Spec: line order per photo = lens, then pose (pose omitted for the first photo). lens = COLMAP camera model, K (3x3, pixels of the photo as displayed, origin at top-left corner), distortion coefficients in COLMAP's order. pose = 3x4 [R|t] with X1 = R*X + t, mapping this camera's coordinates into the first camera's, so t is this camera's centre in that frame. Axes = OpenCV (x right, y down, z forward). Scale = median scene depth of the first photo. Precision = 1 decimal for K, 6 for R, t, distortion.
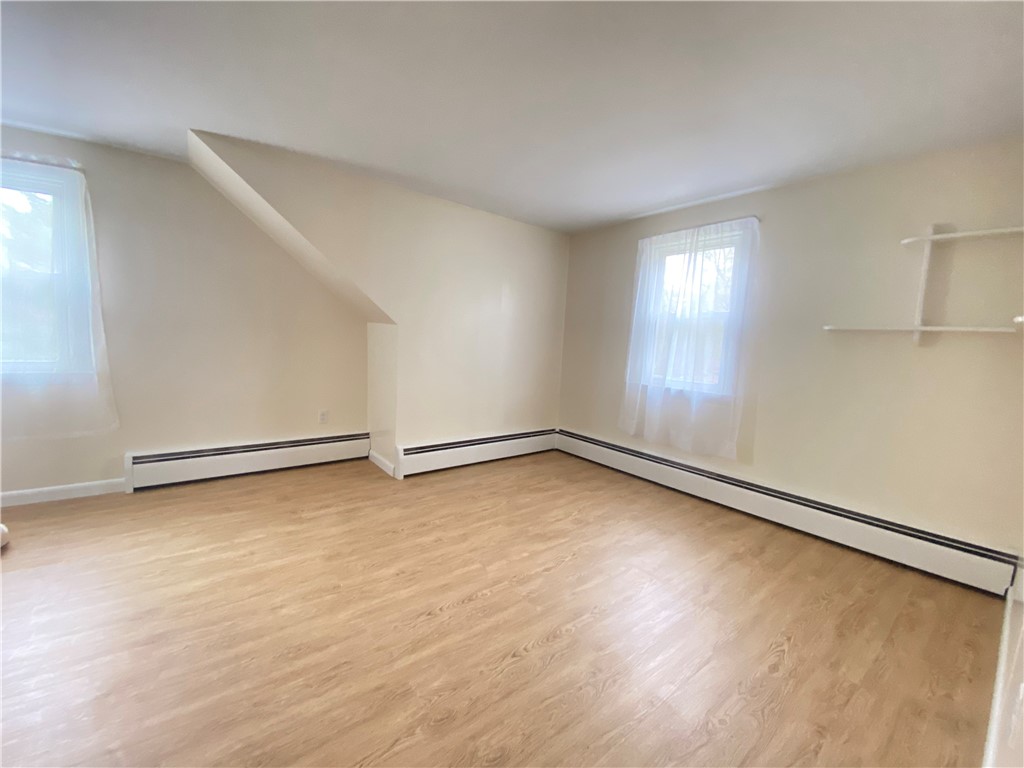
lens RADIAL K [[415.8, 0, 509.6], [0, 415.8, 383.9], [0, 0, 1]] dist [0.029729, -0.025742]
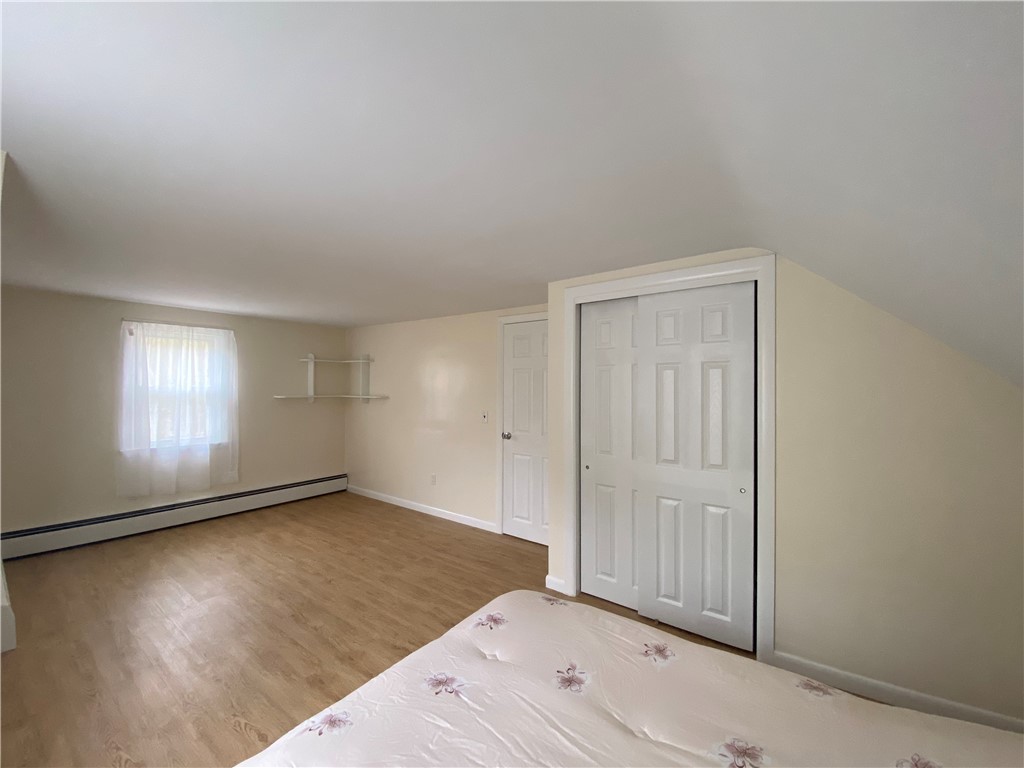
lens RADIAL K [[417.8, 0, 505.7], [0, 417.8, 383.8], [0, 0, 1]] dist [-0.000813, -0.000312]
pose [[-0.262231, -0.027254, 0.964620, -1.588919], [0.091305, 0.994416, 0.052917, -0.224587], [-0.960676, 0.101951, -0.258279, 0.524573]]
